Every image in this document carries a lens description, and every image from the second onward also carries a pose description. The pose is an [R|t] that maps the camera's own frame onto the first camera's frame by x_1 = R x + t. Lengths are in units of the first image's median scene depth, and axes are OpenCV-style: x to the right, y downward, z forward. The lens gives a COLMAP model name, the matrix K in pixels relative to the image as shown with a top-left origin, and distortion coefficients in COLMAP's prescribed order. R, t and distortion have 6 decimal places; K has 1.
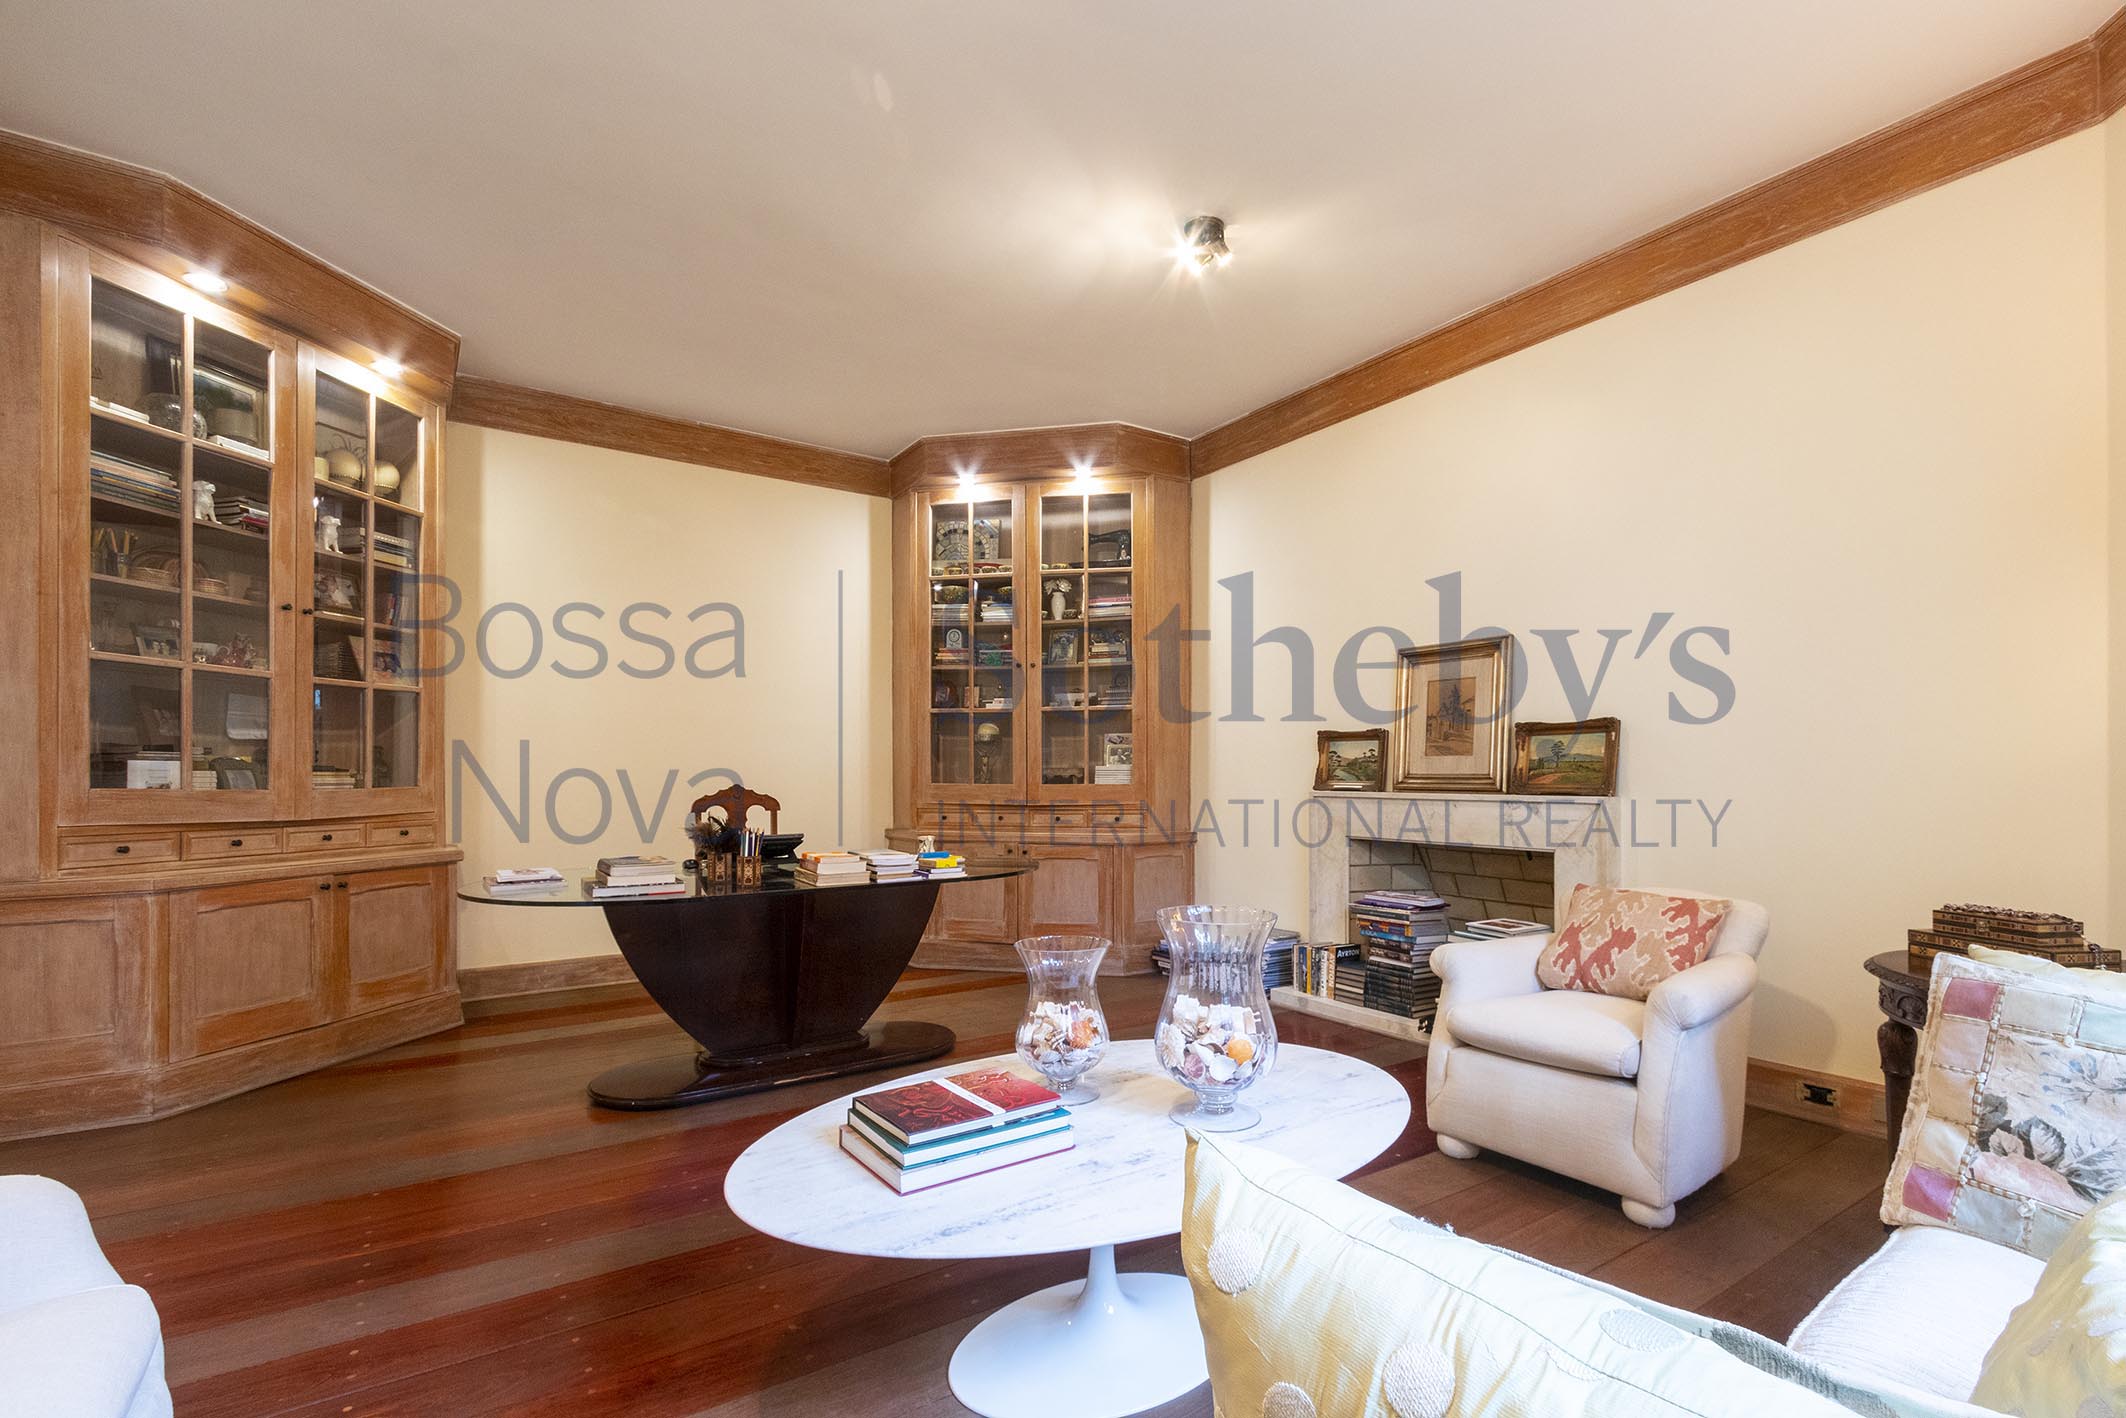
lens RADIAL K [[975.0, 0, 1088.9], [0, 975.0, 773.0], [0, 0, 1]] dist [0.006199, -0.001263]
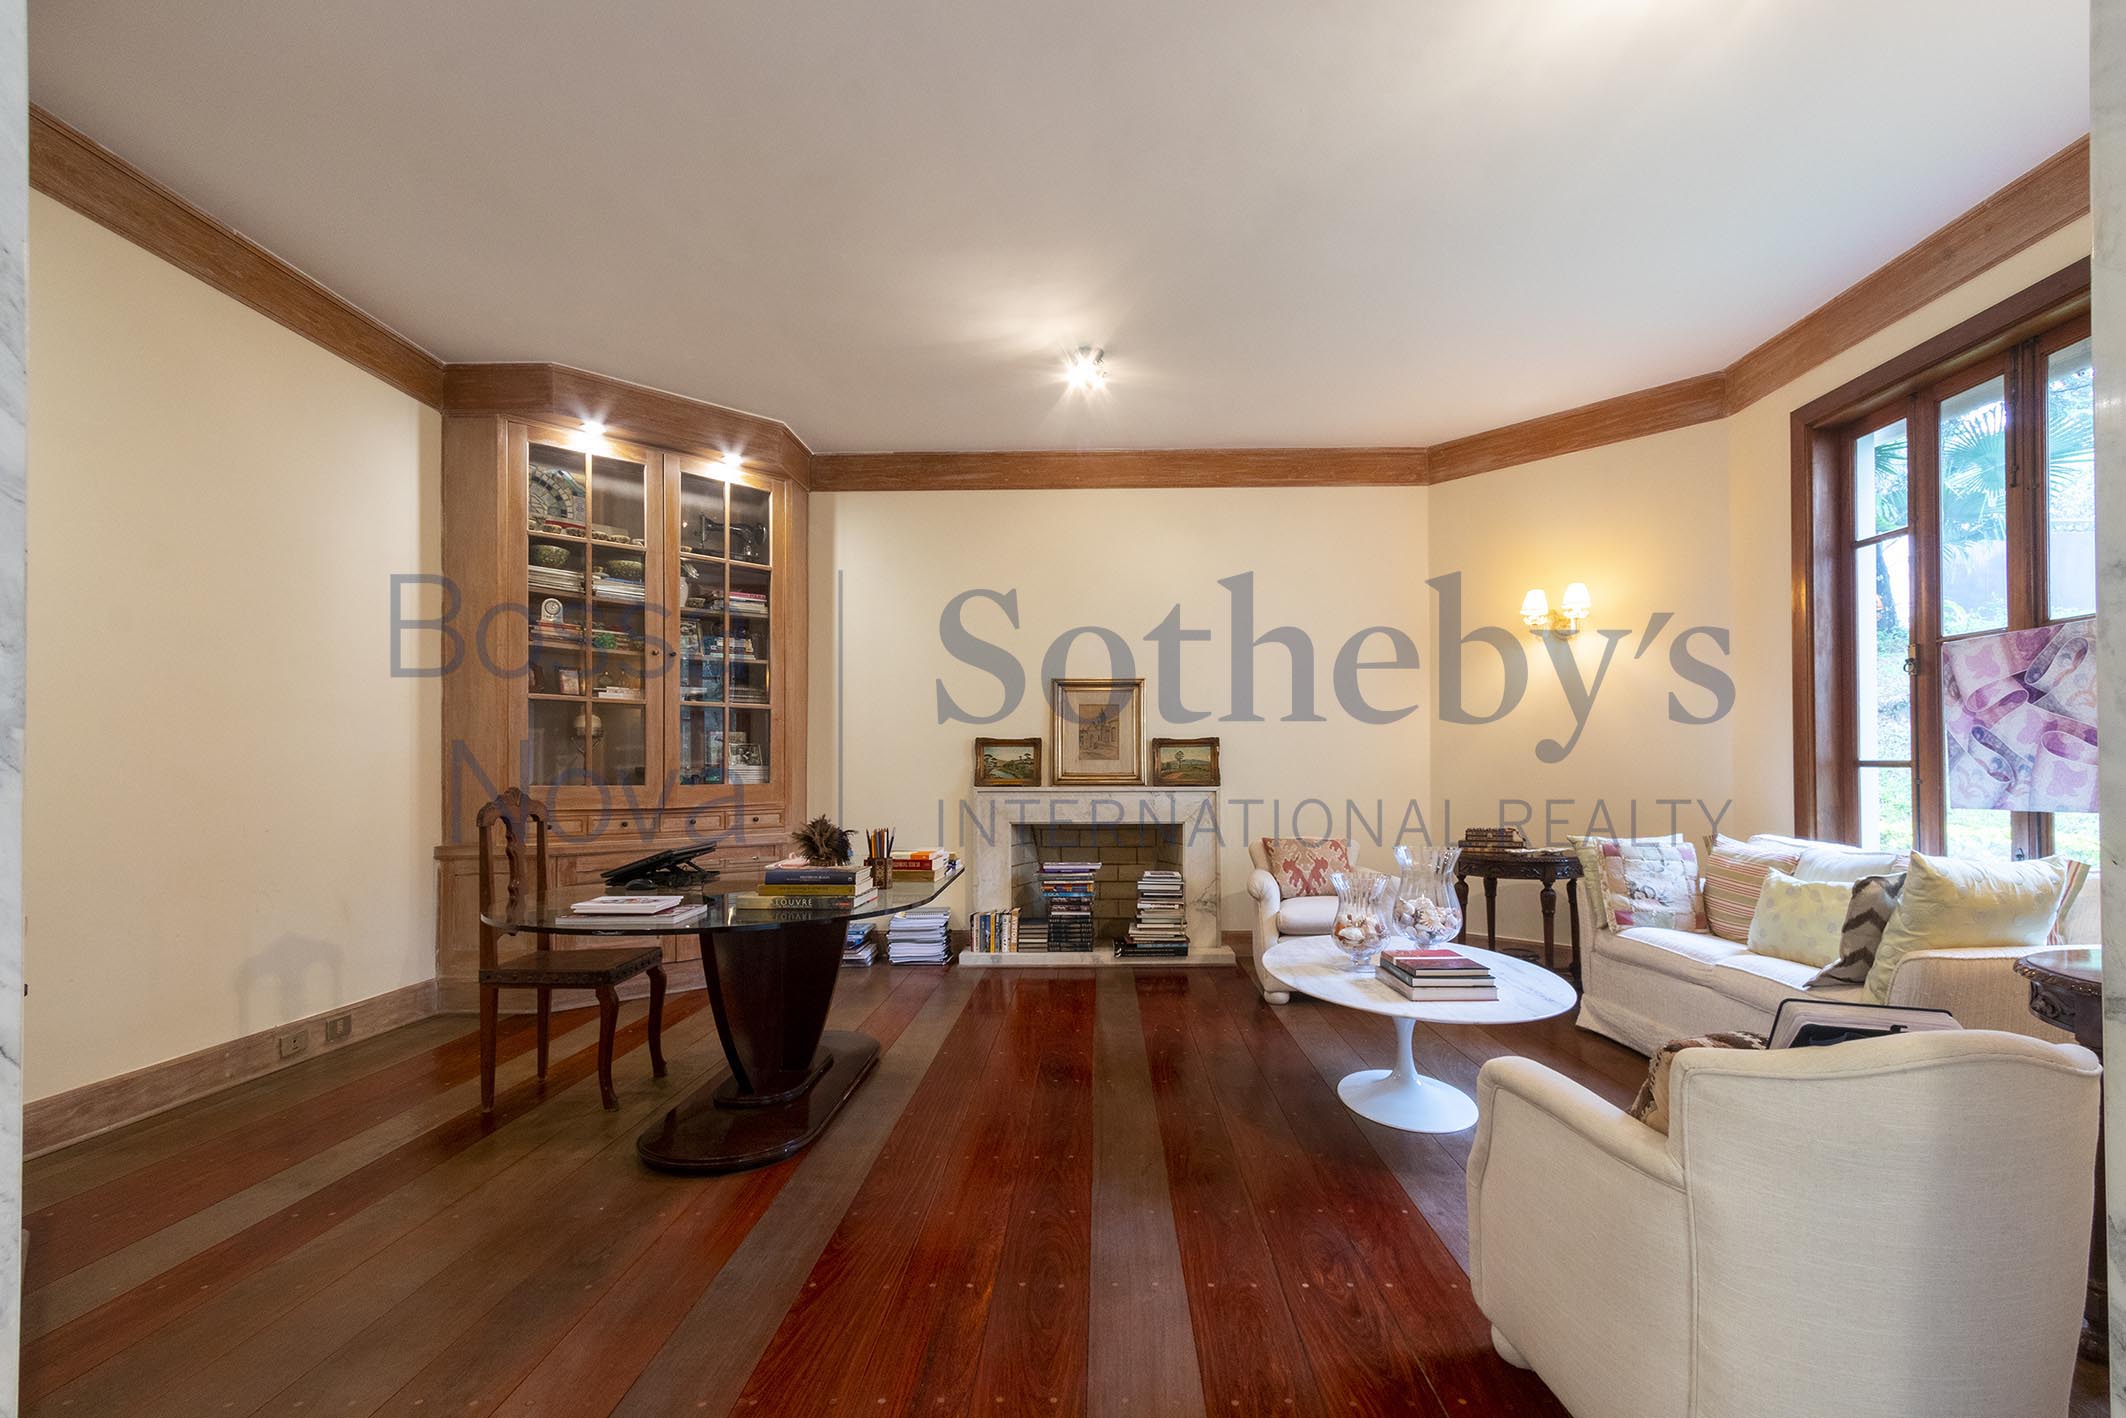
lens RADIAL K [[975.0, 0, 1105.0], [0, 975.0, 767.1], [0, 0, 1]] dist [0.006199, -0.001263]
pose [[0.568816, 0.003240, 0.822459, -0.698667], [0.001209, 0.999988, -0.004776, -0.000441], [-0.822464, 0.003711, 0.568805, 0.183549]]
